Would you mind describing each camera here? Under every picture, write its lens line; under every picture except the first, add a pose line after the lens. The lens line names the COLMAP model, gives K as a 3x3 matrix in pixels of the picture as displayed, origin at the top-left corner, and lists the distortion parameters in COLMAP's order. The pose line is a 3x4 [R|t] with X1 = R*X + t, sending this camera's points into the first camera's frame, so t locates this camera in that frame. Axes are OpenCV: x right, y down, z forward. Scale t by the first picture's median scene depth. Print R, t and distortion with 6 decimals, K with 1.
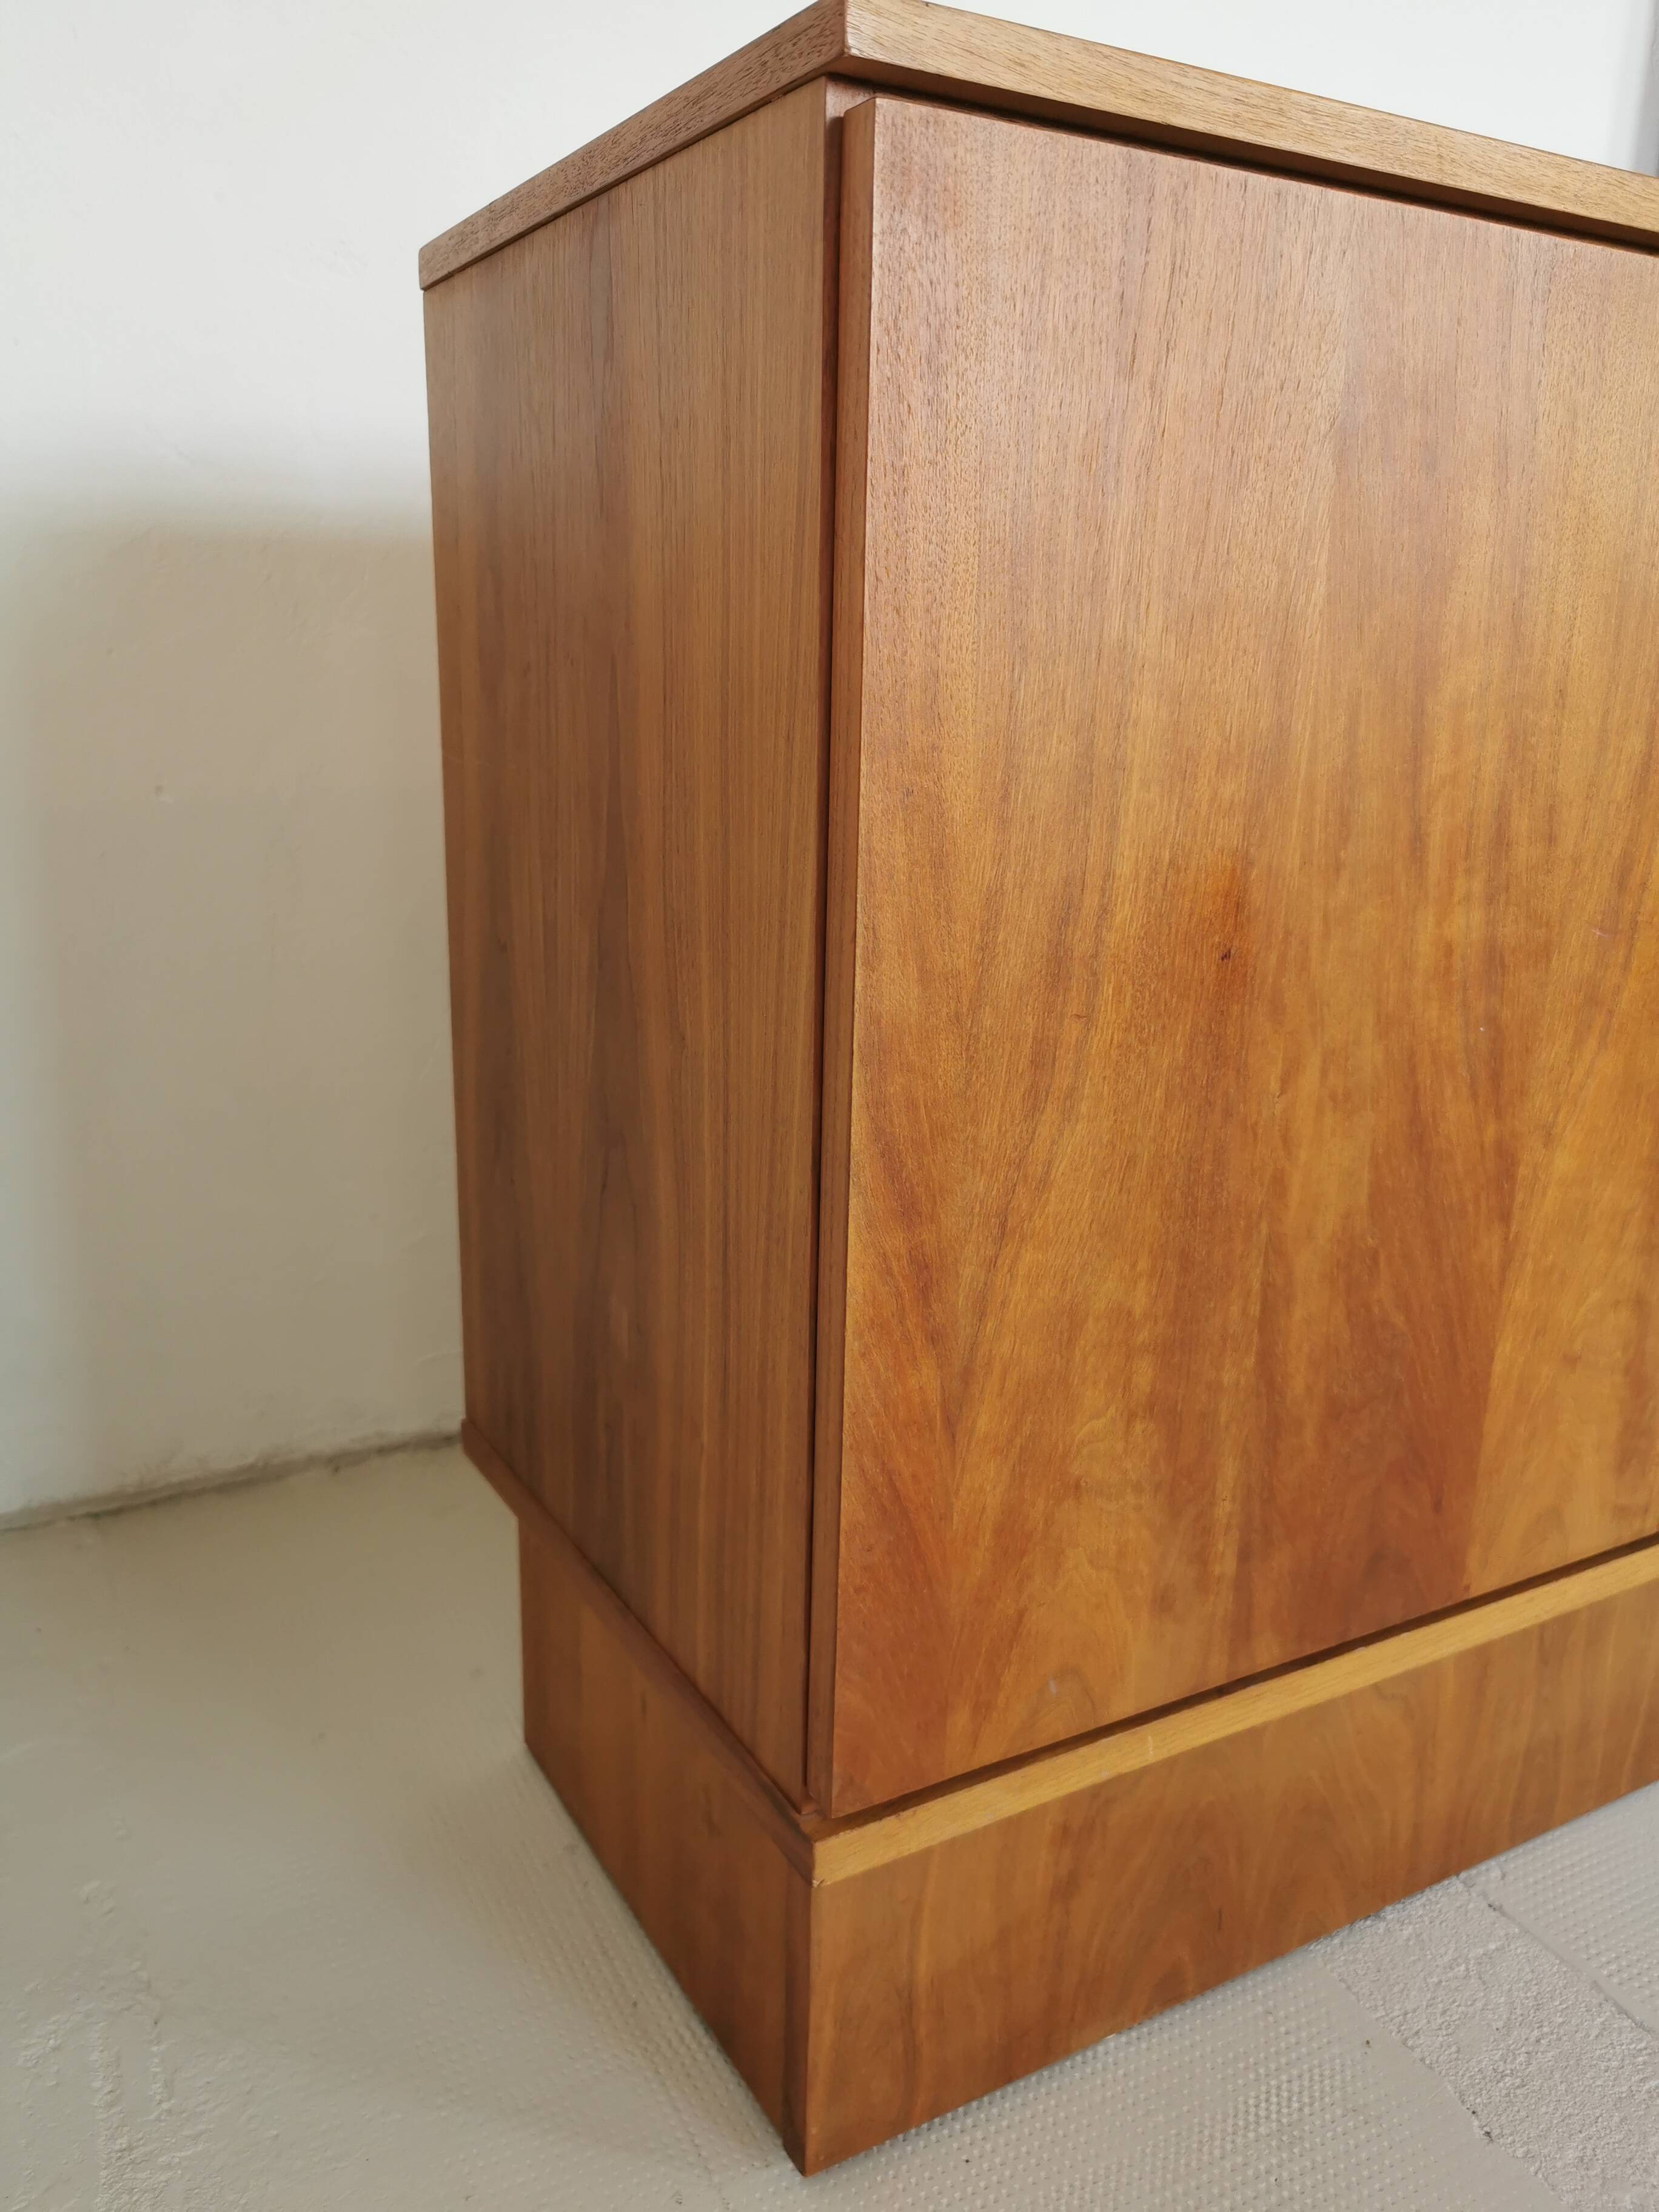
lens RADIAL K [[1734.5, 0, 853.3], [0, 1734.5, 1099.2], [0, 0, 1]] dist [0.019372, -0.028855]
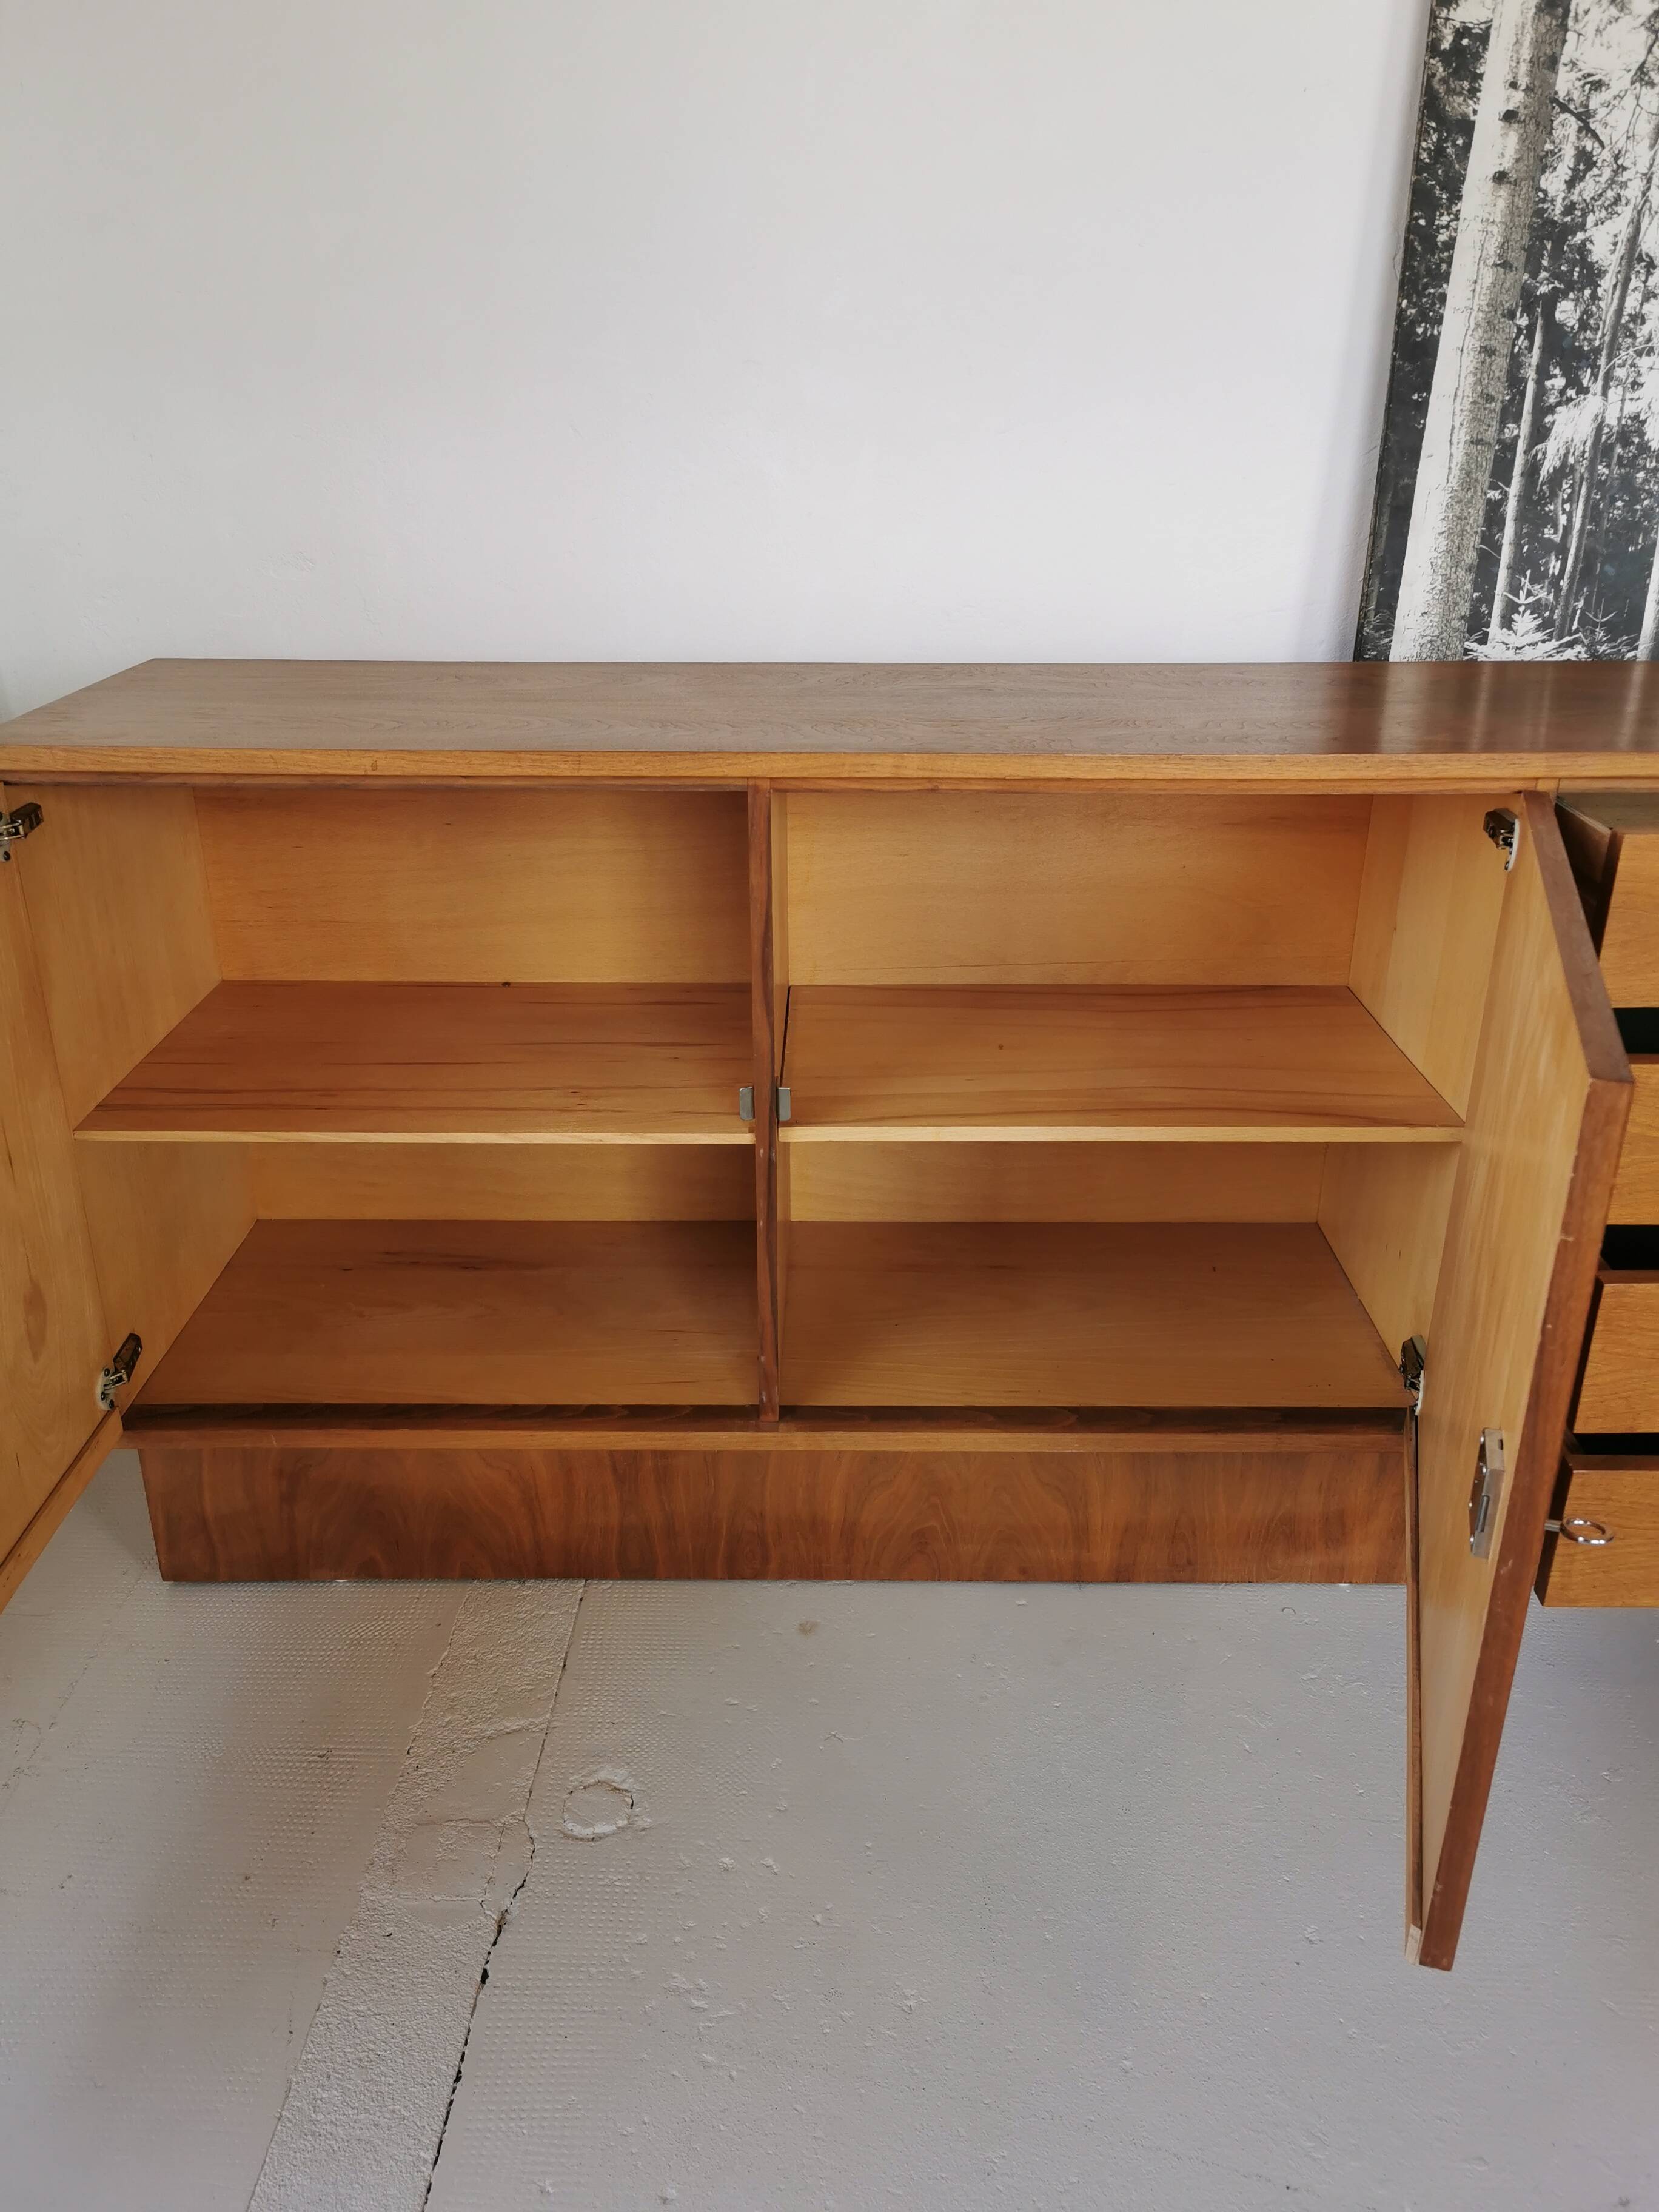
lens RADIAL K [[1734.5, 0, 853.3], [0, 1734.5, 1099.2], [0, 0, 1]] dist [0.019372, -0.028855]
pose [[0.868984, 0.178854, -0.461388, 1.837086], [-0.111479, 0.979185, 0.169614, -0.519682], [0.482120, -0.095957, 0.870834, -0.523800]]
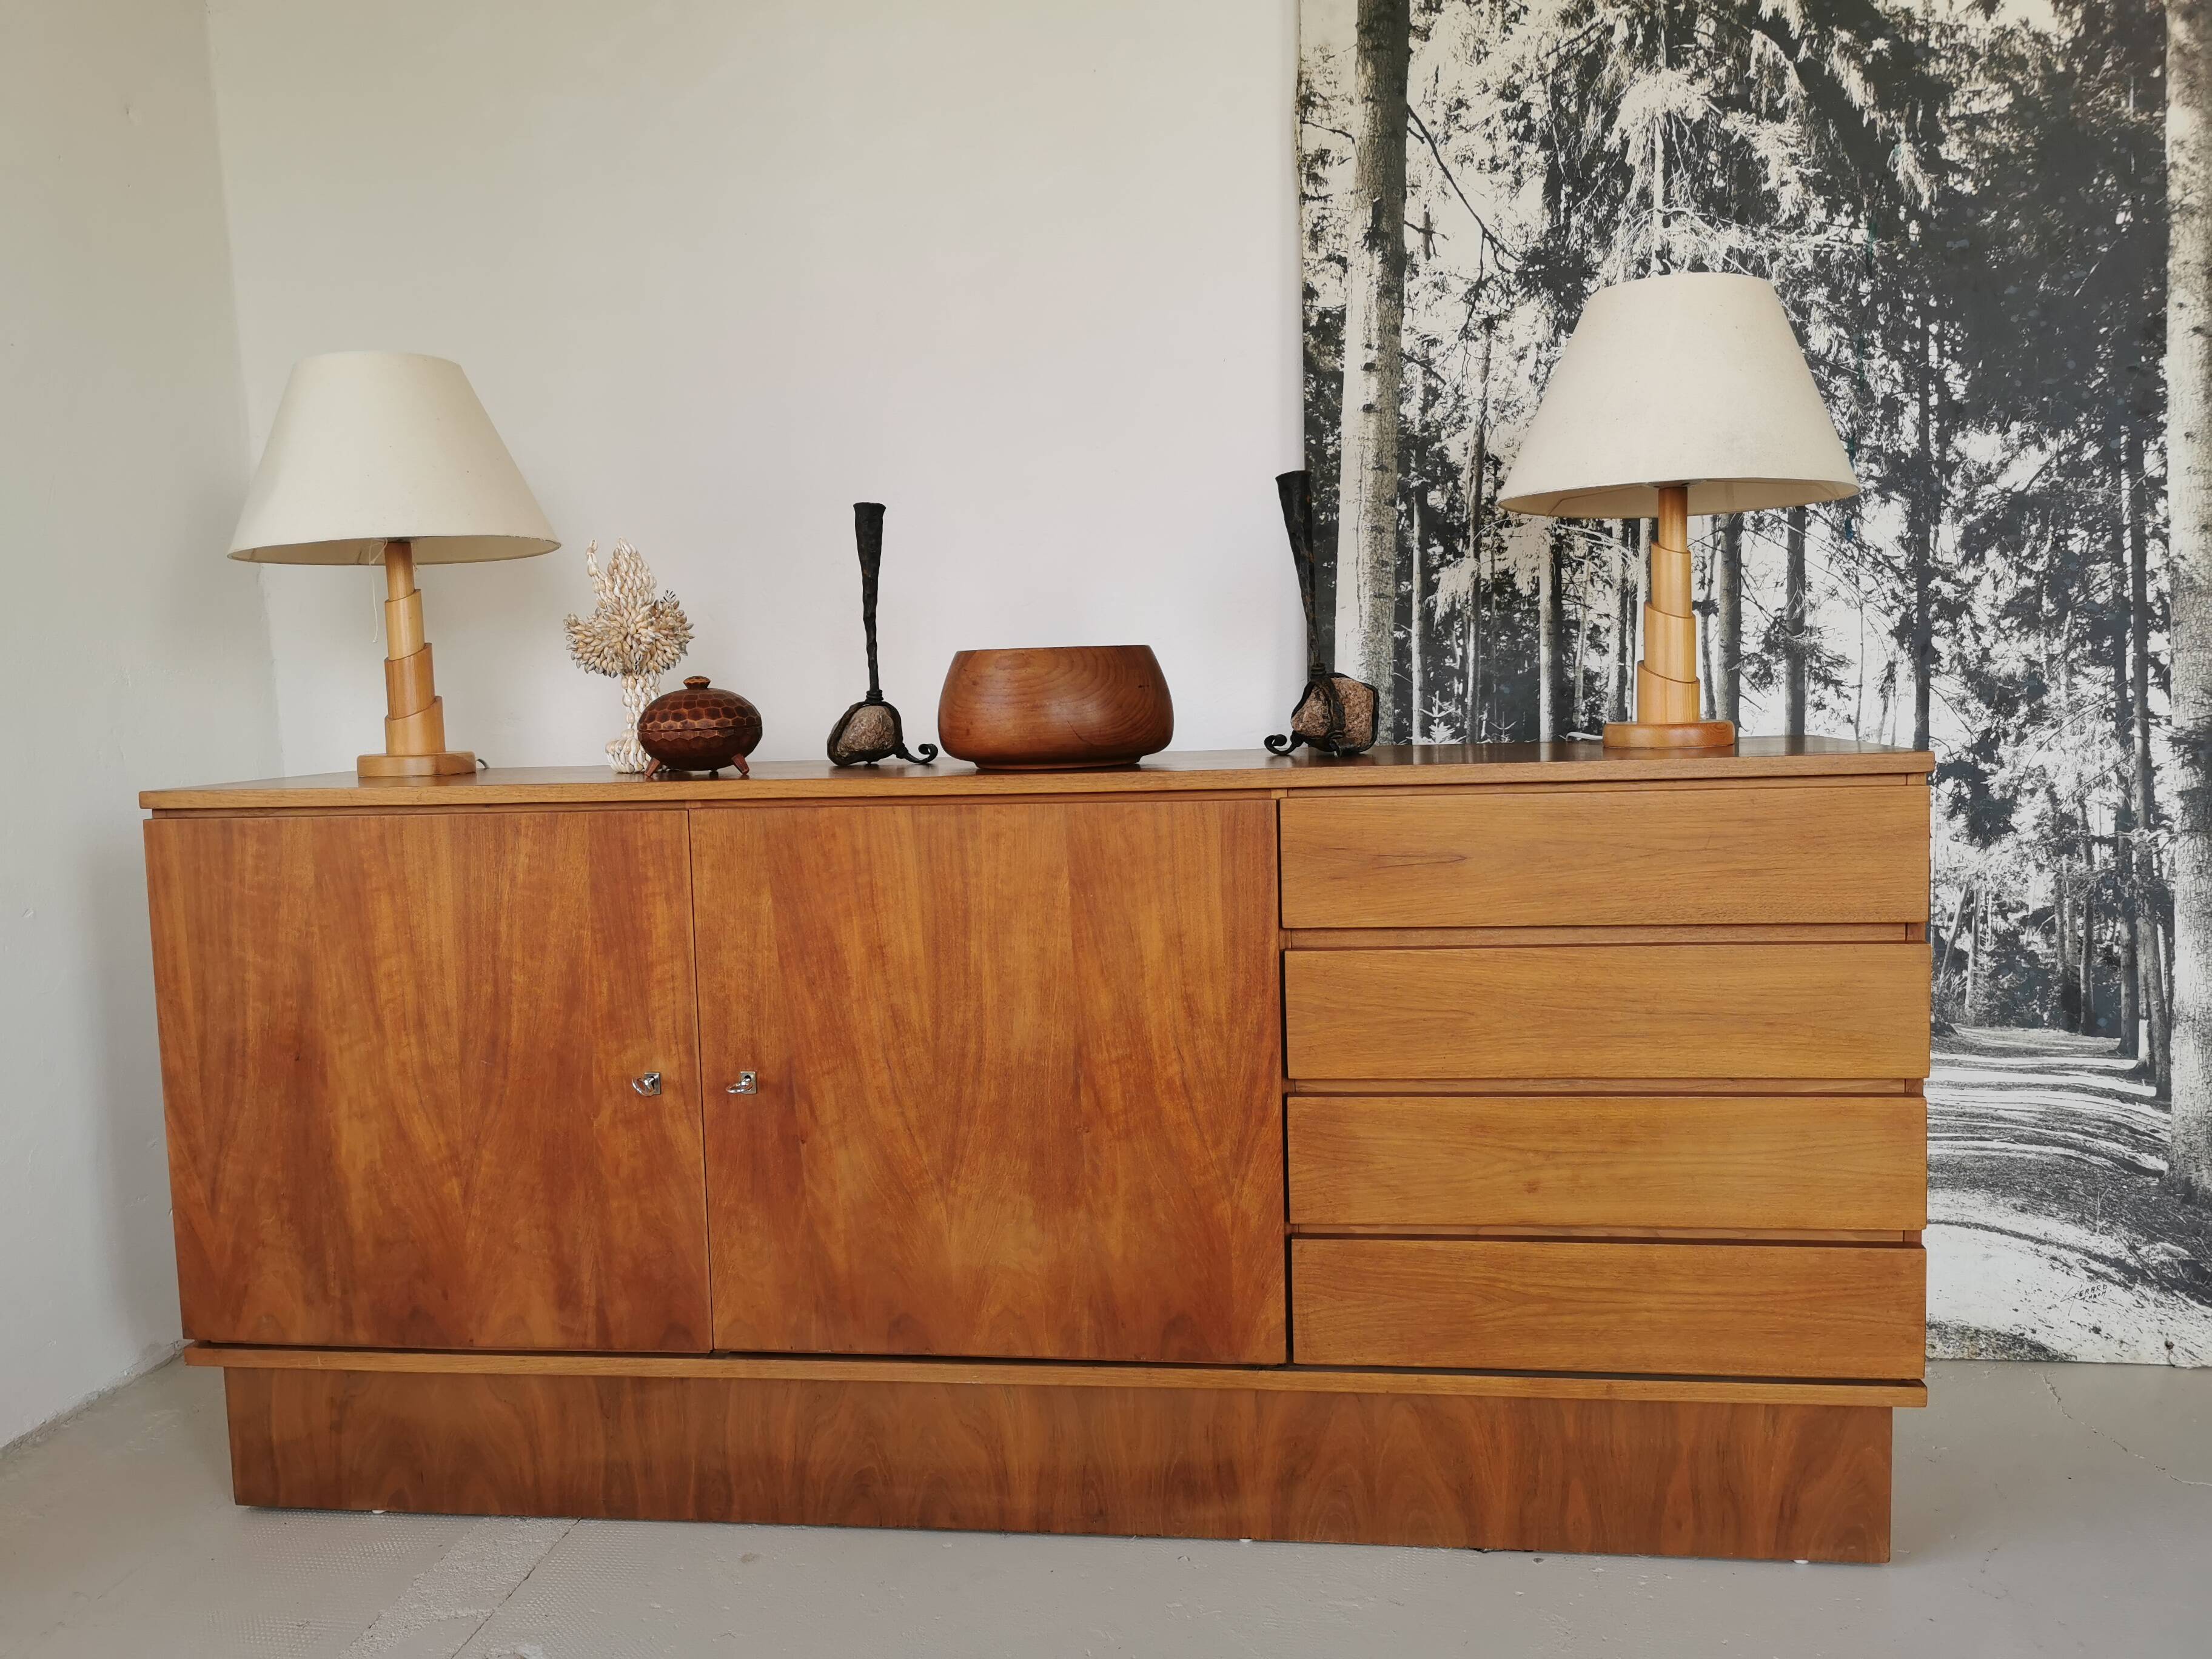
lens RADIAL K [[1709.4, 0, 1102.3], [0, 1709.4, 833.4], [0, 0, 1]] dist [0.001678, 0.100724]
pose [[0.798447, 0.006042, -0.602035, 2.840368], [-0.107044, 0.985443, -0.132077, -0.205691], [0.592473, 0.169901, 0.787470, -0.502076]]
